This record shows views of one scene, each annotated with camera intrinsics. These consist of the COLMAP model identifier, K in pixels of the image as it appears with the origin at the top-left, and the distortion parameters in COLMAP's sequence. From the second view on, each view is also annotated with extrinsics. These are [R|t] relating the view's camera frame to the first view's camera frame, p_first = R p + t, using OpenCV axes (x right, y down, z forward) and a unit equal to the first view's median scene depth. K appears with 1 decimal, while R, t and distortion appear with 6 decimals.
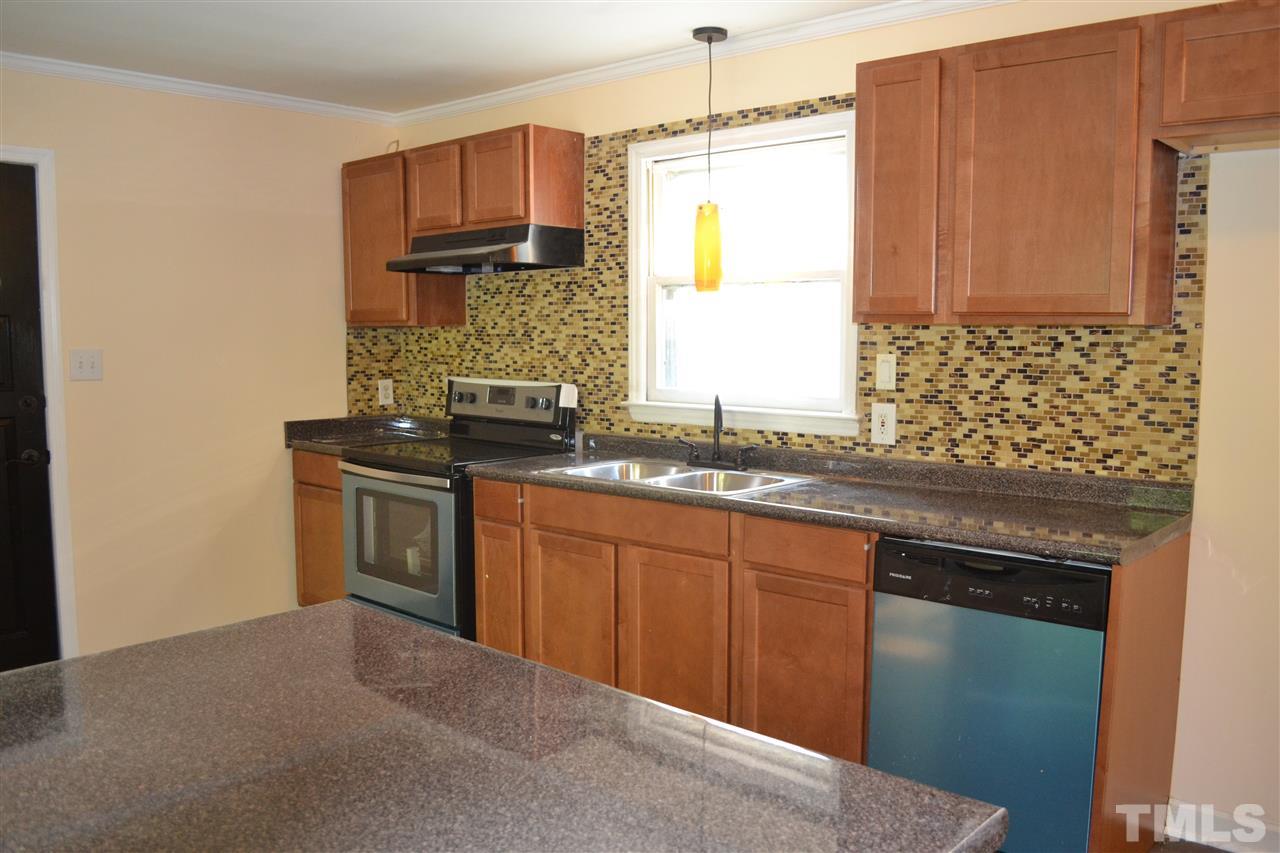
lens RADIAL K [[1063.5, 0, 643.6], [0, 1063.5, 427.9], [0, 0, 1]] dist [-0.059822, -0.001571]
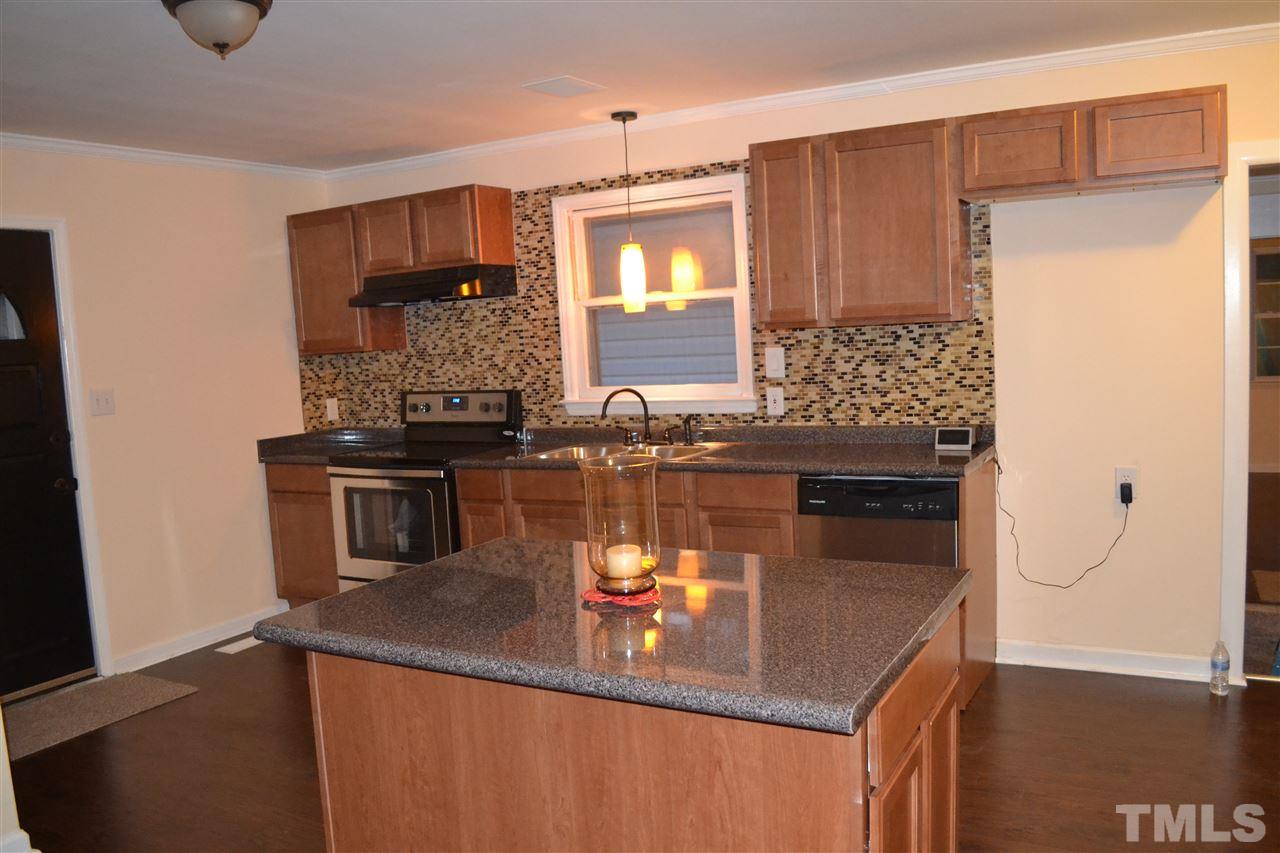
lens RADIAL K [[1063.5, 0, 636.5], [0, 1063.5, 427.8], [0, 0, 1]] dist [-0.059822, -0.001571]
pose [[0.971844, -0.076034, 0.223021, -0.235004], [0.077157, 0.997012, 0.003684, 0.010380], [-0.222635, 0.013628, 0.974807, -0.272447]]
